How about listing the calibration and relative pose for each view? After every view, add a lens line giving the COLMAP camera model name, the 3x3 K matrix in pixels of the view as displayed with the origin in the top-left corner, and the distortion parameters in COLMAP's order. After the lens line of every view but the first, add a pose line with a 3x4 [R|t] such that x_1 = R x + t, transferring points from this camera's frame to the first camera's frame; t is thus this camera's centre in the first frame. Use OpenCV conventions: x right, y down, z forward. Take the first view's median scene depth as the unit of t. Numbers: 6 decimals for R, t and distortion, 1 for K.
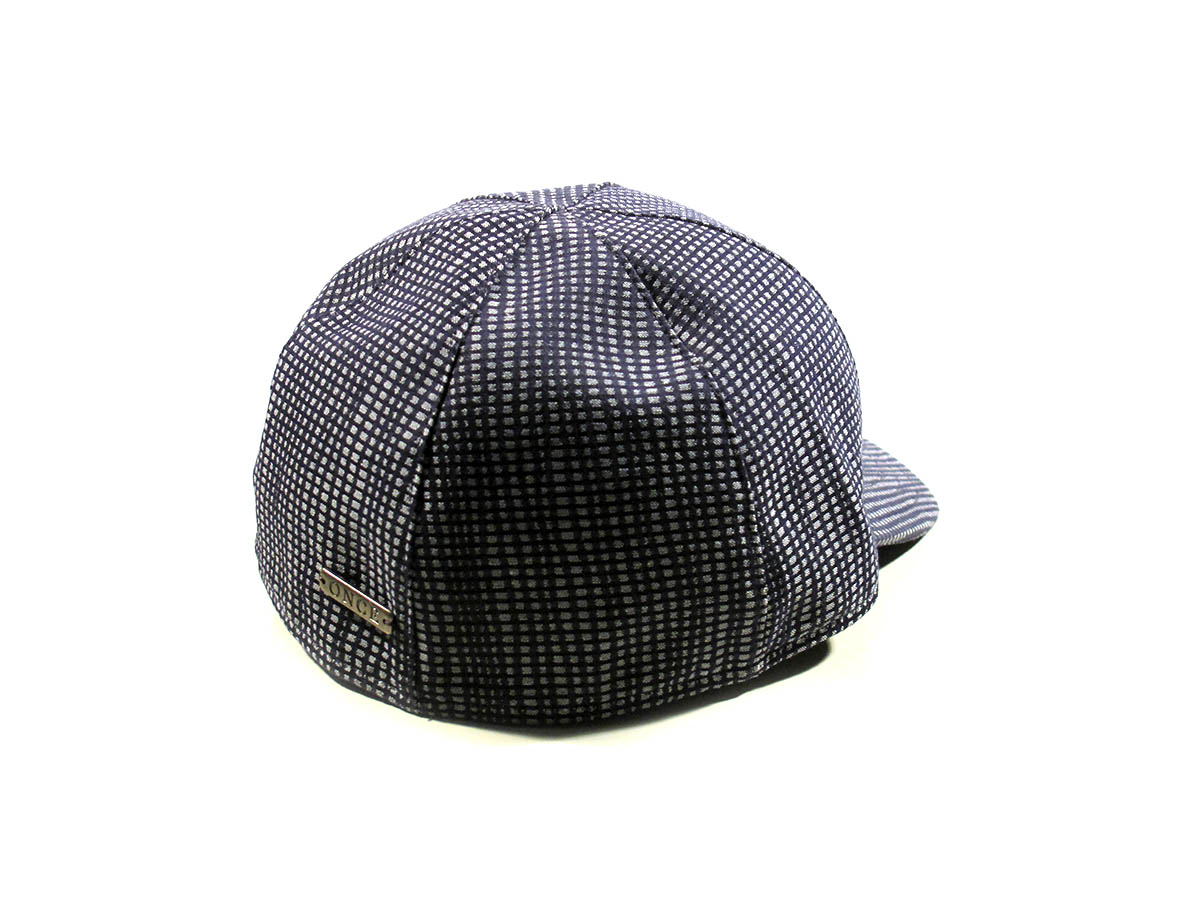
lens RADIAL K [[2205.0, 0, 599.8], [0, 2205.0, 448.9], [0, 0, 1]] dist [-0.154913, 0.000000]
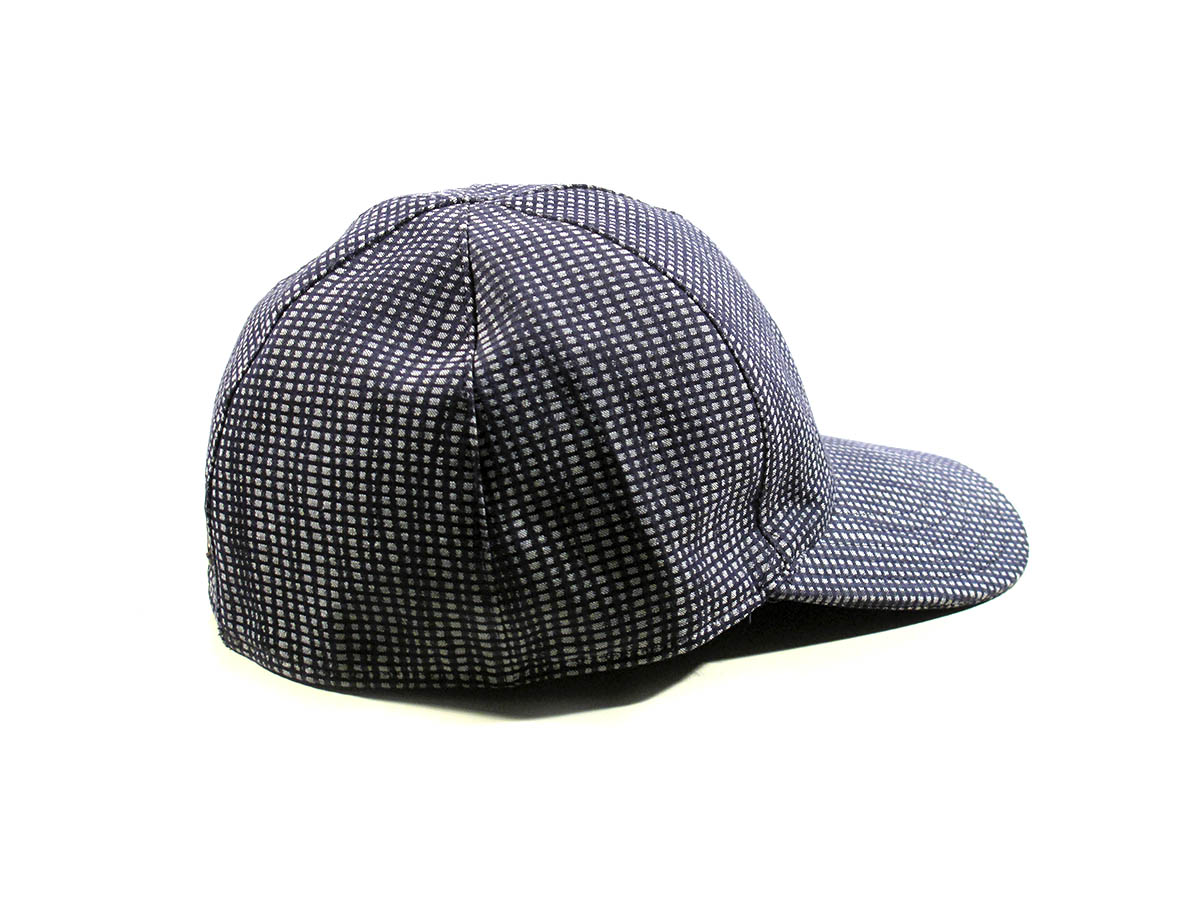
lens RADIAL K [[2205.0, 0, 597.8], [0, 2205.0, 446.6], [0, 0, 1]] dist [-0.154913, 0.000000]
pose [[0.823843, 0.169678, -0.540826, 0.646830], [-0.174583, 0.983717, 0.042687, -0.054035], [0.539263, 0.059252, 0.840051, 0.192012]]
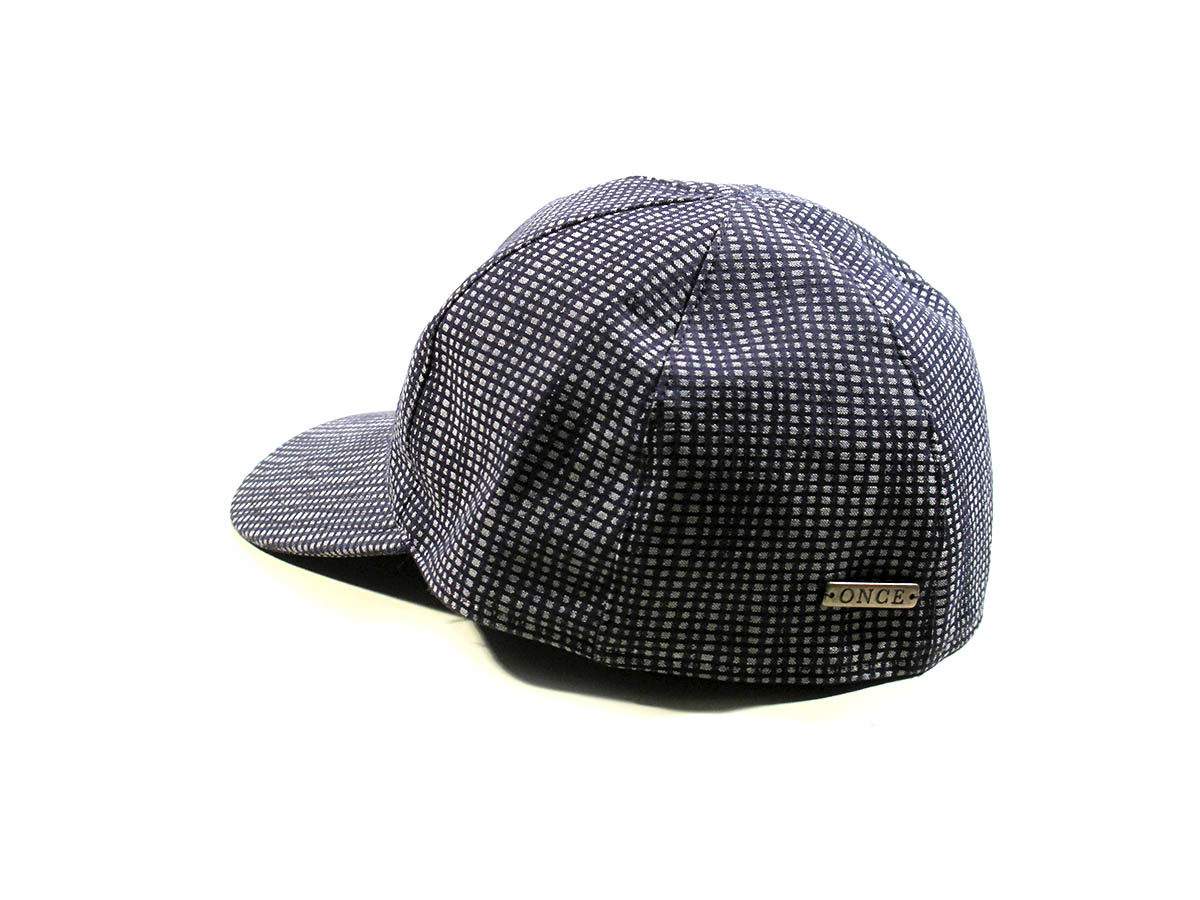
lens RADIAL K [[2205.0, 0, 599.1], [0, 2205.0, 451.8], [0, 0, 1]] dist [-0.154913, 0.000000]
pose [[0.365489, -0.288092, 0.885111, -1.059817], [0.278796, 0.941124, 0.191200, -0.227064], [-0.888082, 0.176884, 0.424290, 0.687963]]
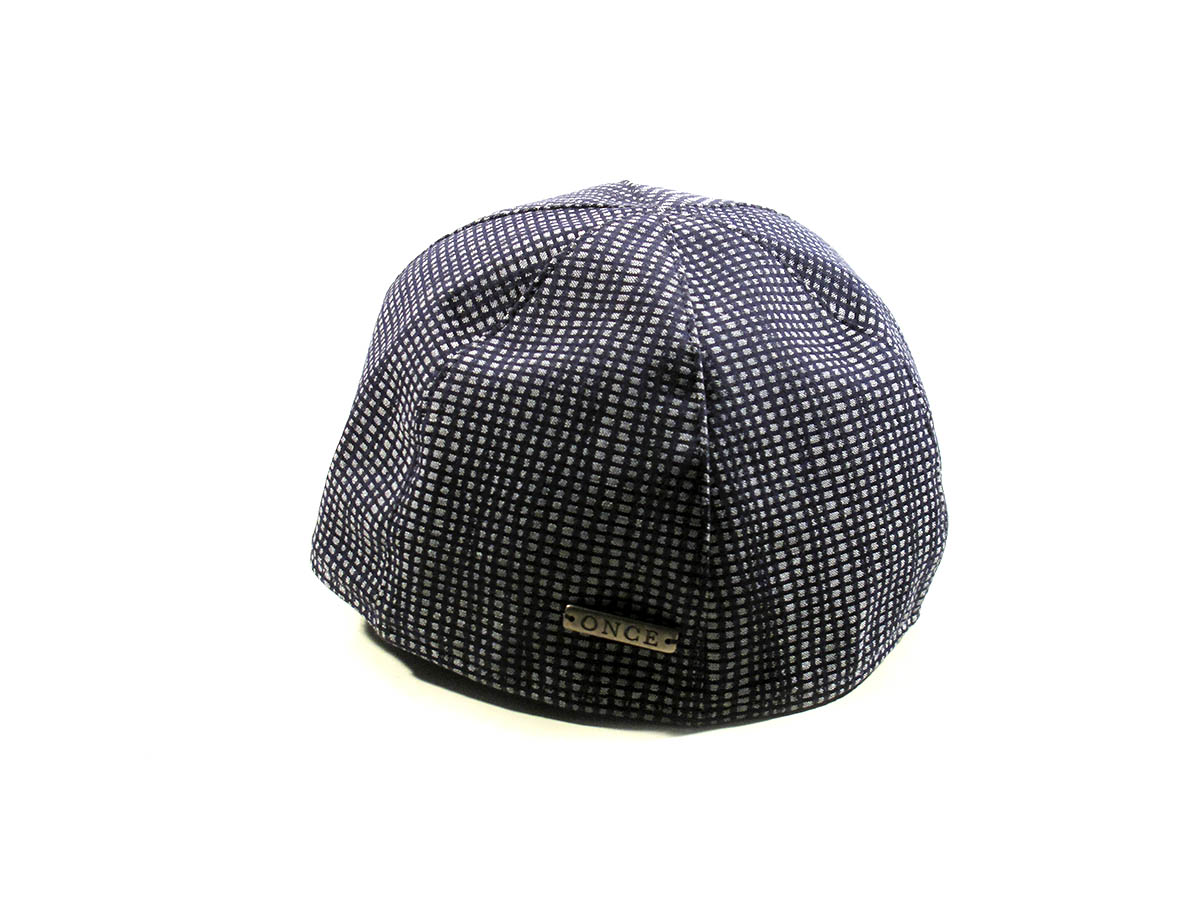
lens RADIAL K [[2205.0, 0, 606.1], [0, 2205.0, 449.7], [0, 0, 1]] dist [-0.154913, 0.000000]
pose [[0.824258, -0.173787, 0.538885, -0.642574], [0.171766, 0.983630, 0.054489, -0.064482], [-0.539533, 0.047649, 0.840615, 0.187451]]
